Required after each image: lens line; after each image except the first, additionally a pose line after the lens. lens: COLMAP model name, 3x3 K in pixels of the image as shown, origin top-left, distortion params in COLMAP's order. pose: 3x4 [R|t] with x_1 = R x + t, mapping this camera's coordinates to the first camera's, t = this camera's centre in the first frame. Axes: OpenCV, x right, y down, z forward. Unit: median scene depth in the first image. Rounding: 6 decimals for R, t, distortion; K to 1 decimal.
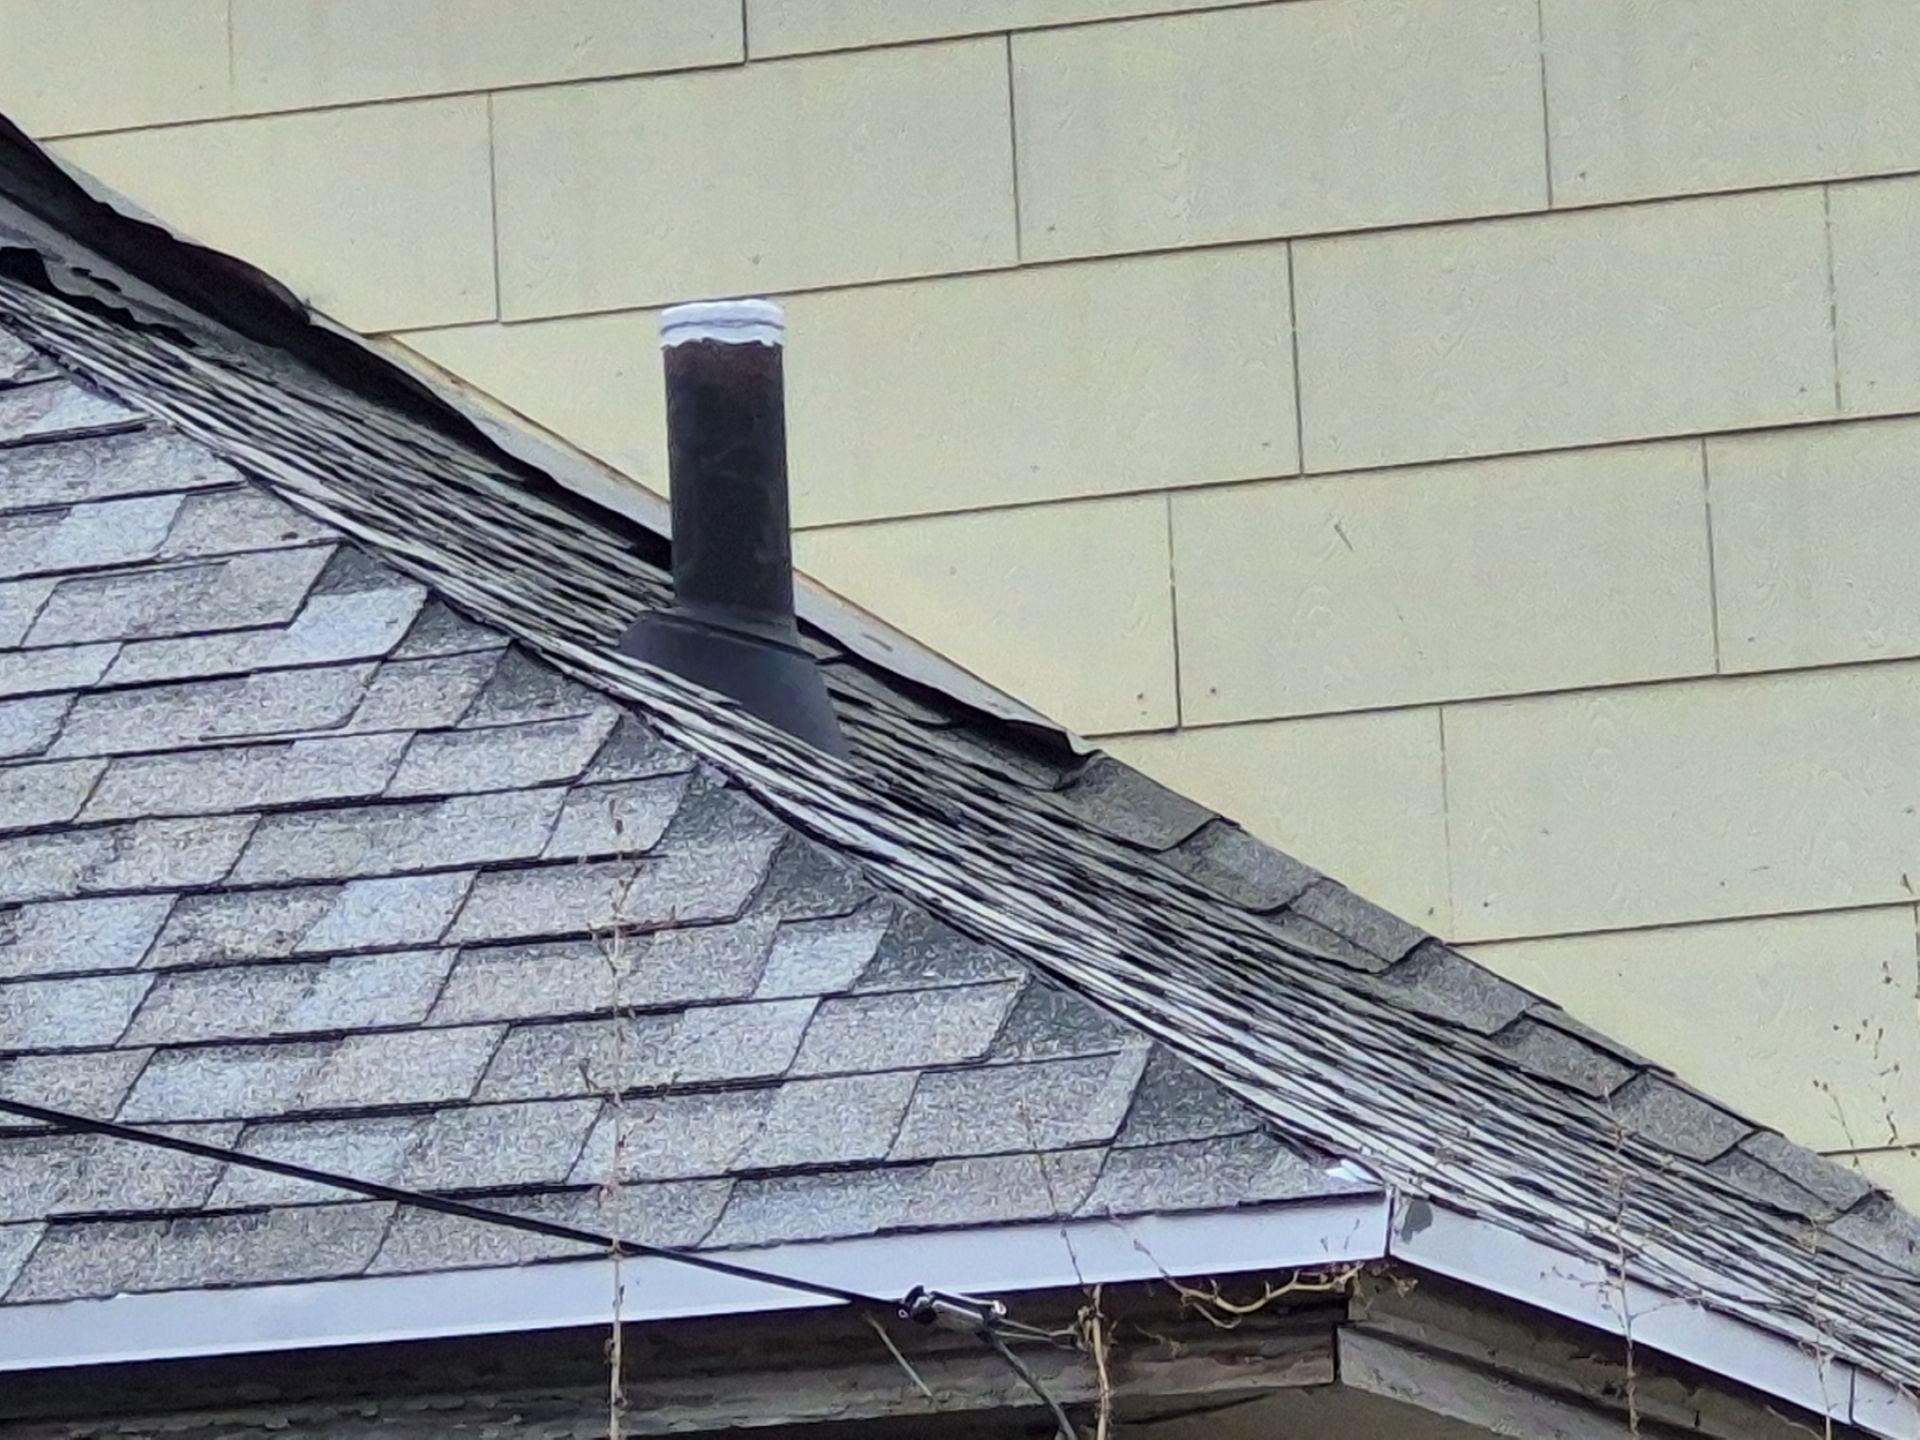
lens RADIAL K [[13434.4, 0, 960.0], [0, 13434.4, 720.0], [0, 0, 1]] dist [0.107282, -46.906023]
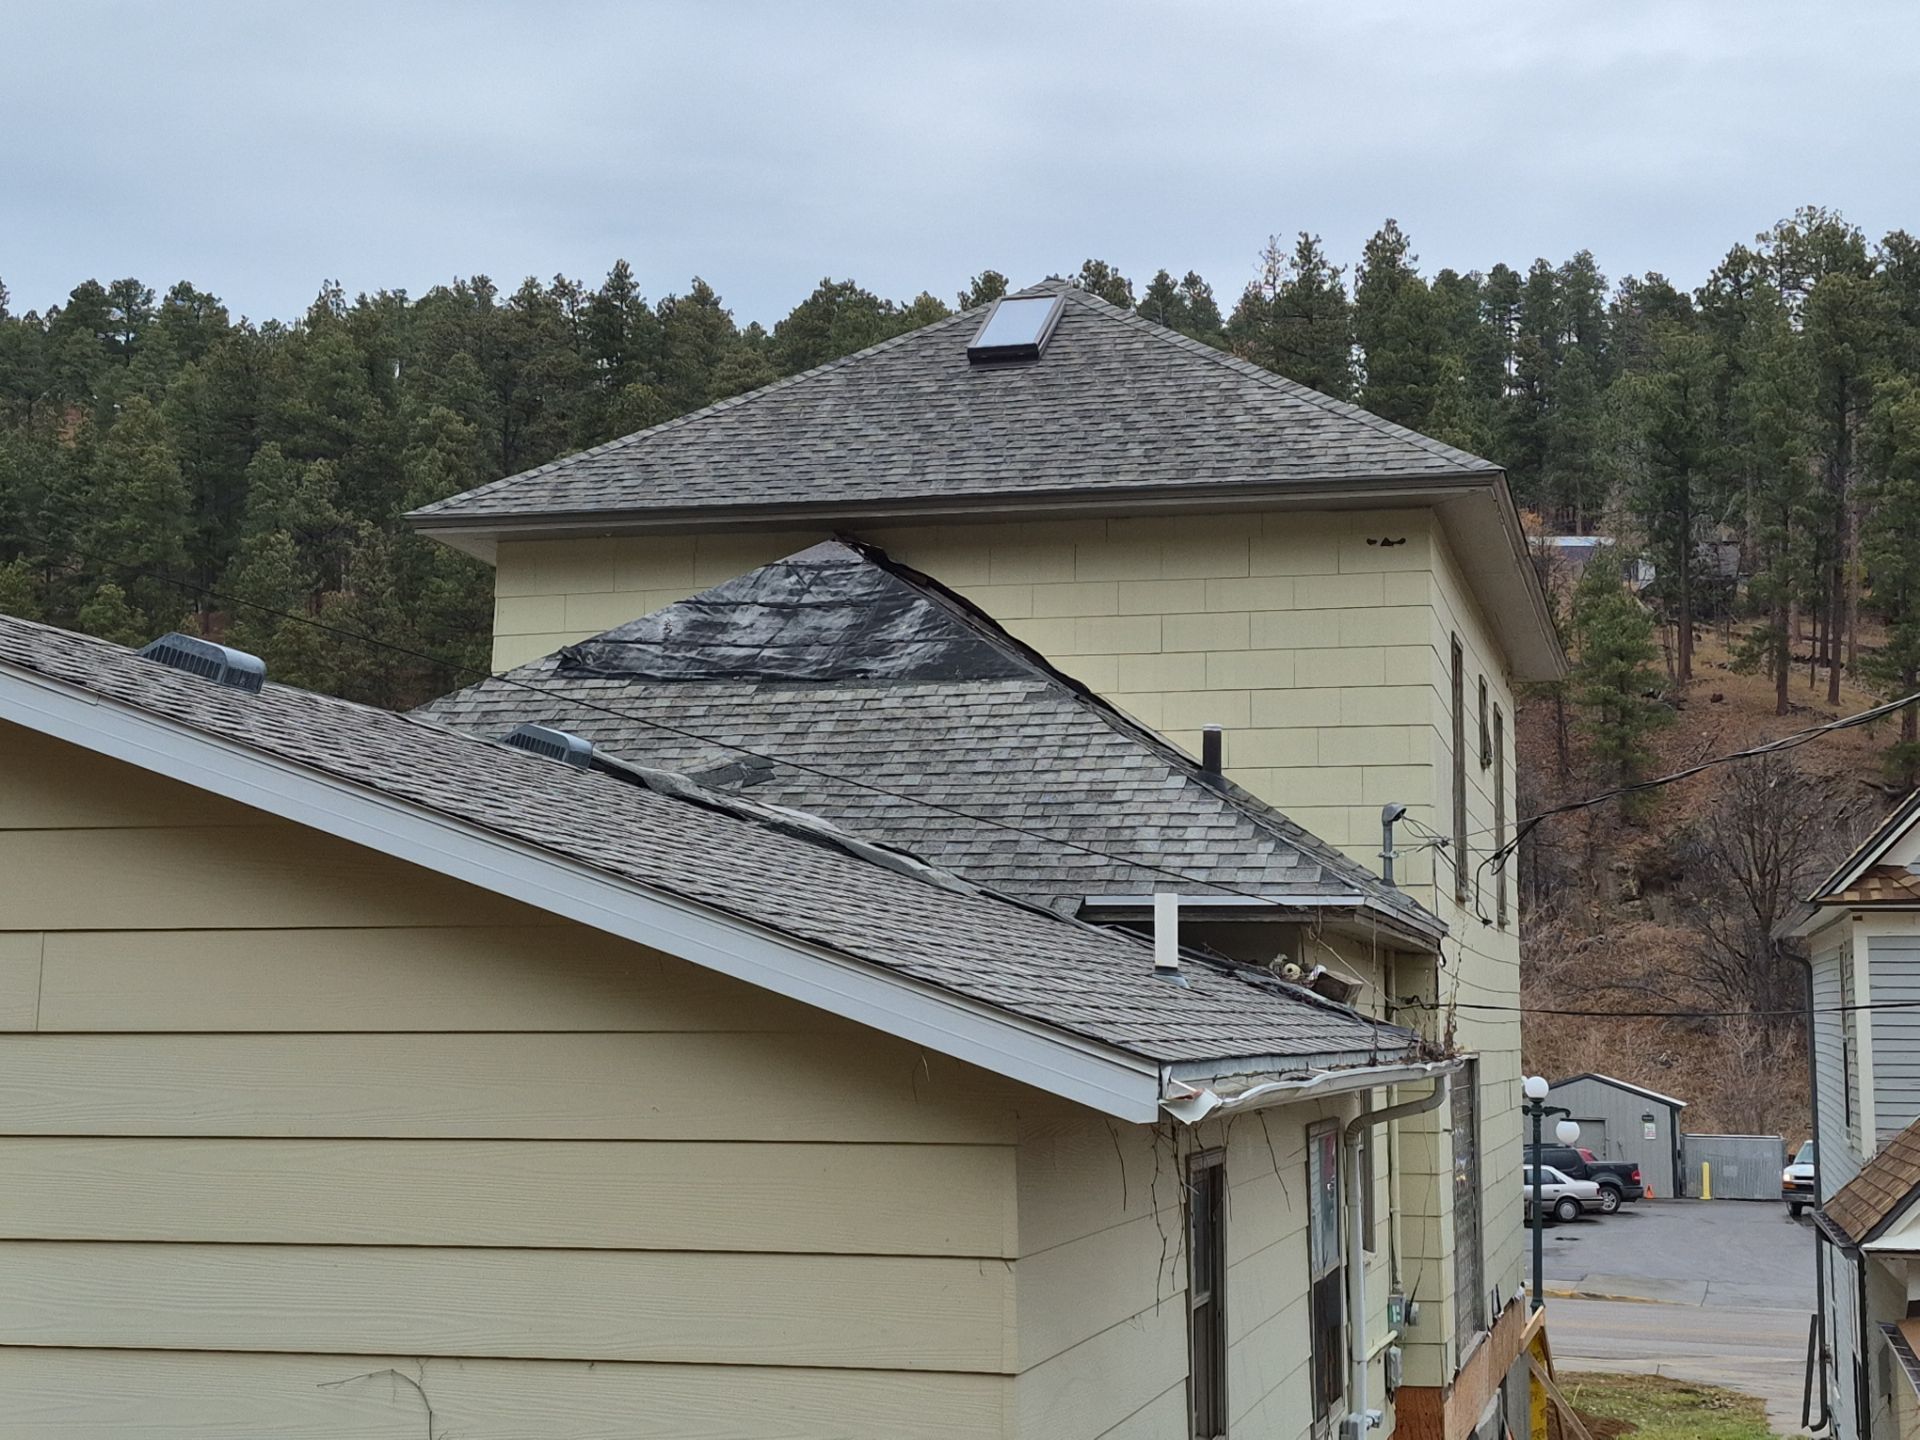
lens RADIAL K [[2771.7, 0, 1004.7], [0, 2771.7, 697.7], [0, 0, 1]] dist [0.144071, -0.268459]
pose [[0.996961, 0.064445, 0.043779, -0.201114], [-0.065734, 0.997425, 0.028685, -0.085866], [-0.041818, -0.031476, 0.998629, -0.366284]]
